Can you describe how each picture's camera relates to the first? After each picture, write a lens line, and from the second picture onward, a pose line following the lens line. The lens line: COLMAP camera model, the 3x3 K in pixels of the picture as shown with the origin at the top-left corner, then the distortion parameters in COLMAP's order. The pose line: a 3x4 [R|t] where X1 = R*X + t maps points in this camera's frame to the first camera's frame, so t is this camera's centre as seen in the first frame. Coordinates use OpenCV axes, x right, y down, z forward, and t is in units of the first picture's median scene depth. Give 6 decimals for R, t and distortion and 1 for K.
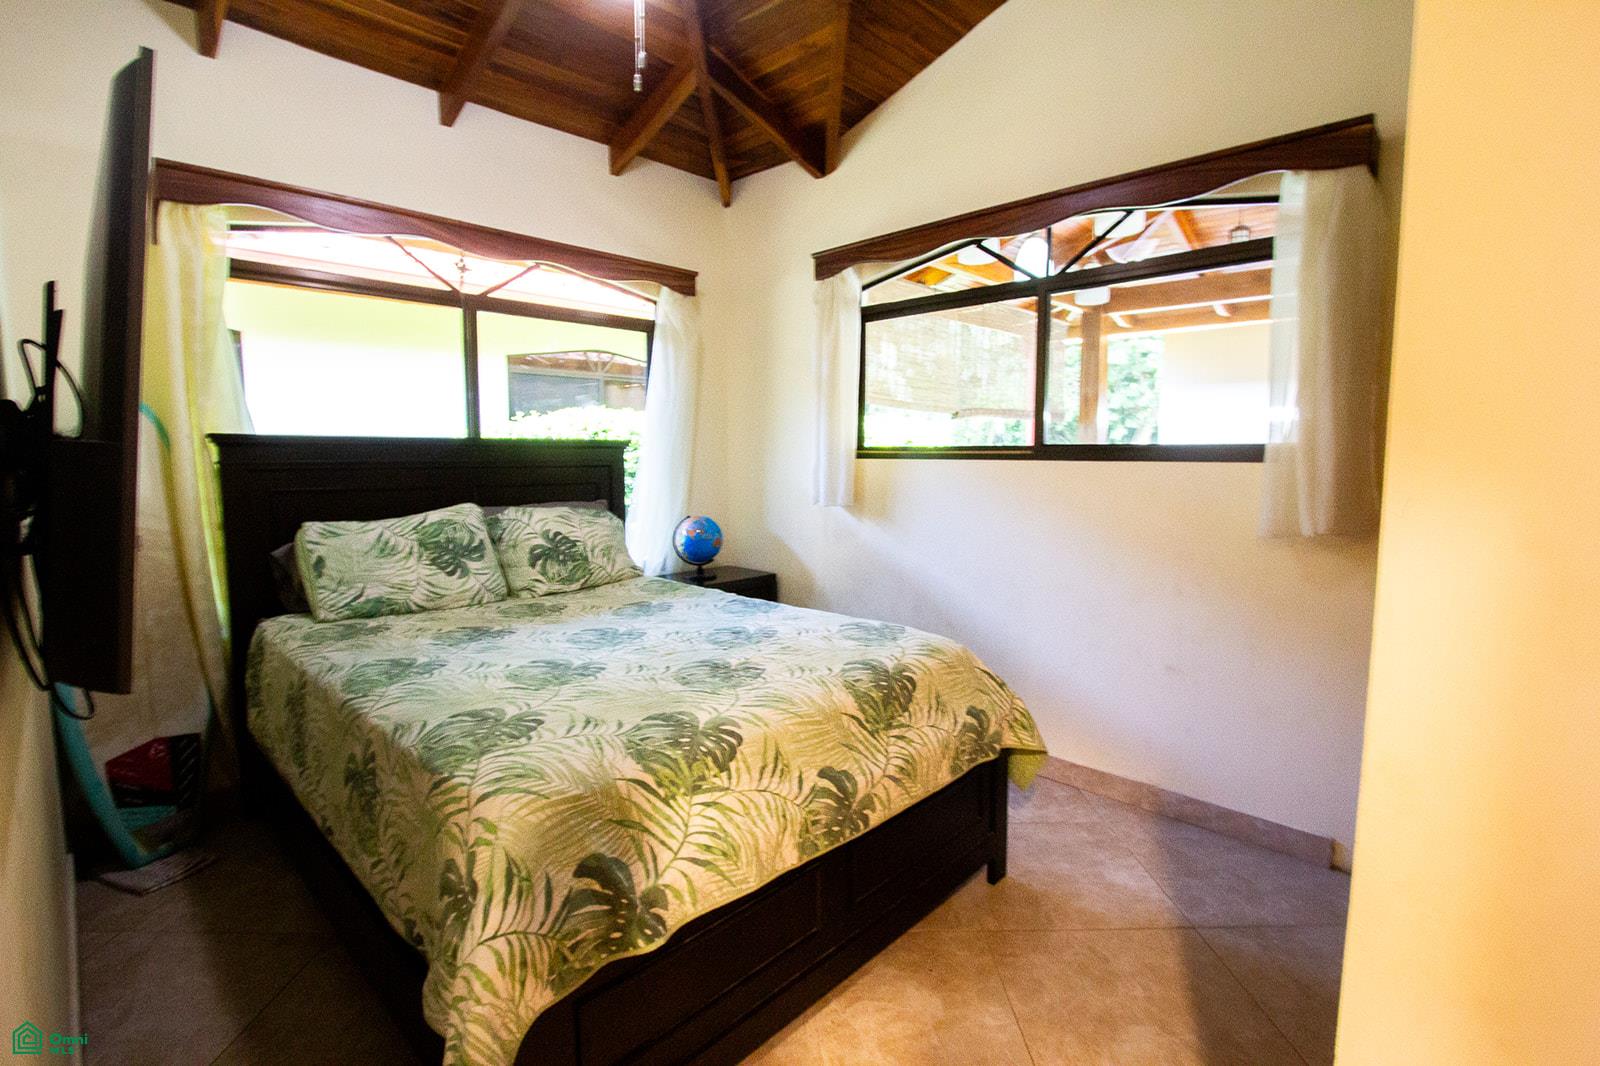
lens RADIAL K [[726.1, 0, 795.9], [0, 726.1, 520.3], [0, 0, 1]] dist [-0.019931, 0.000429]
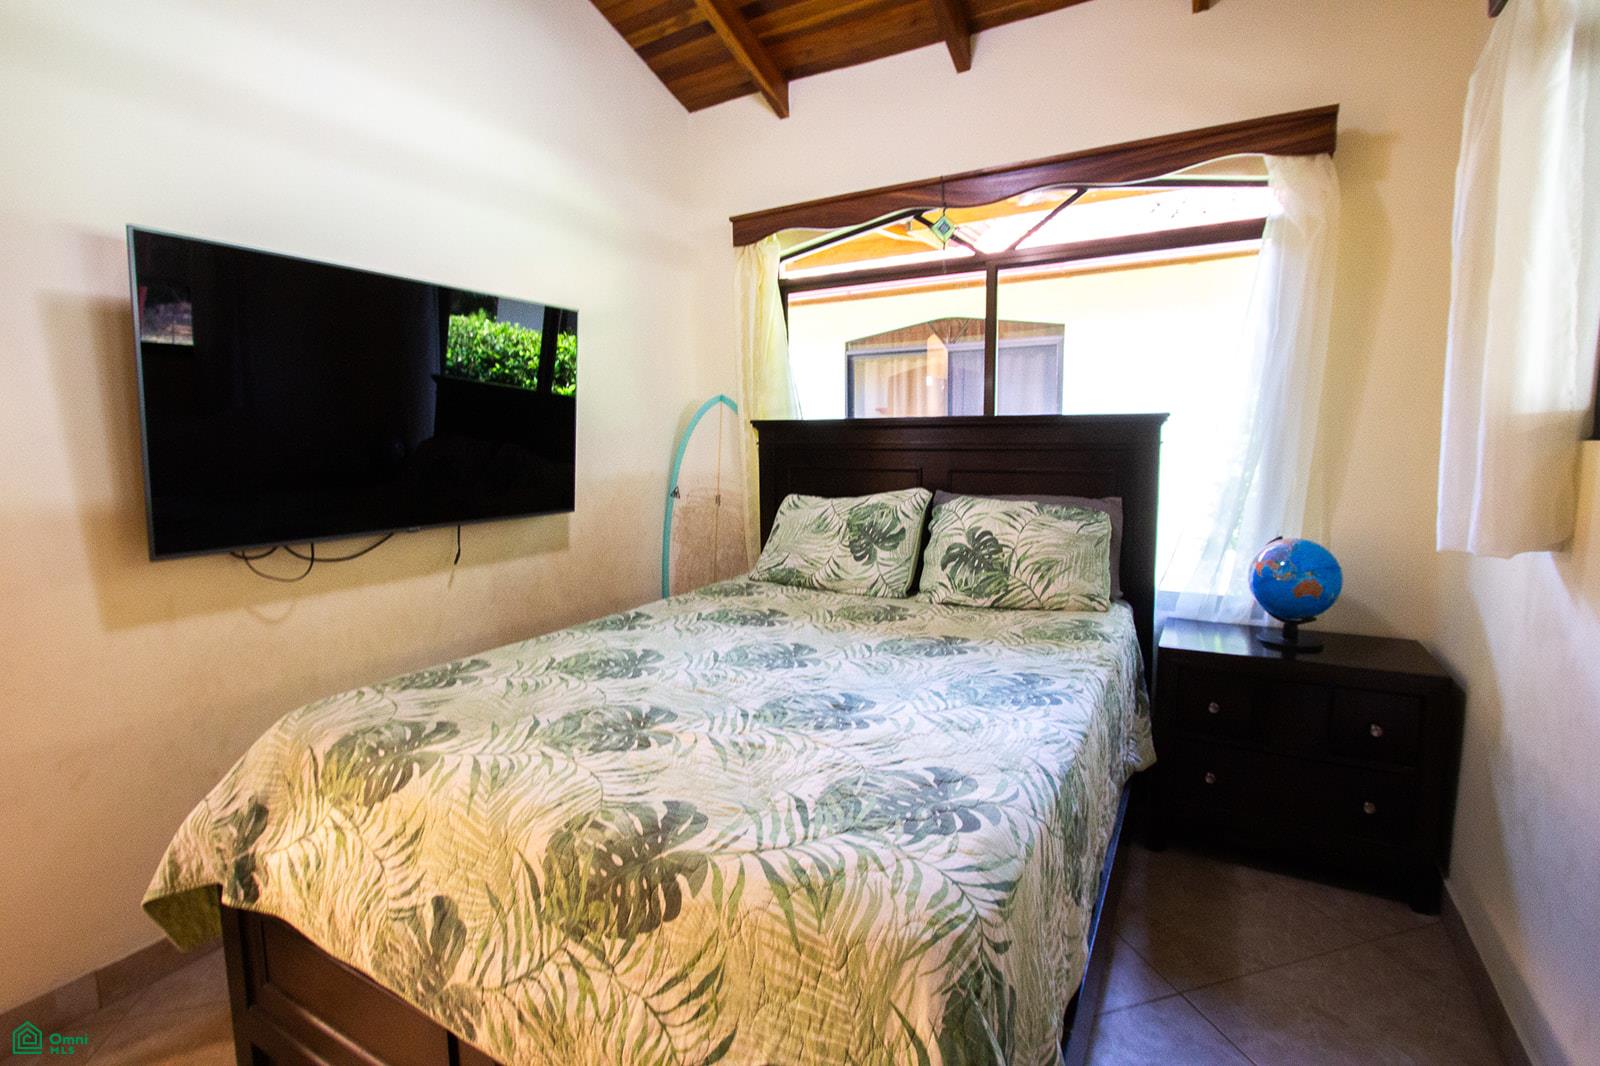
lens RADIAL K [[726.1, 0, 795.9], [0, 726.1, 520.3], [0, 0, 1]] dist [-0.019931, 0.000429]
pose [[0.276117, 0.101825, -0.955715, 0.423297], [-0.079313, 0.993395, 0.082925, -0.051220], [0.957846, 0.052903, 0.282370, 0.638320]]
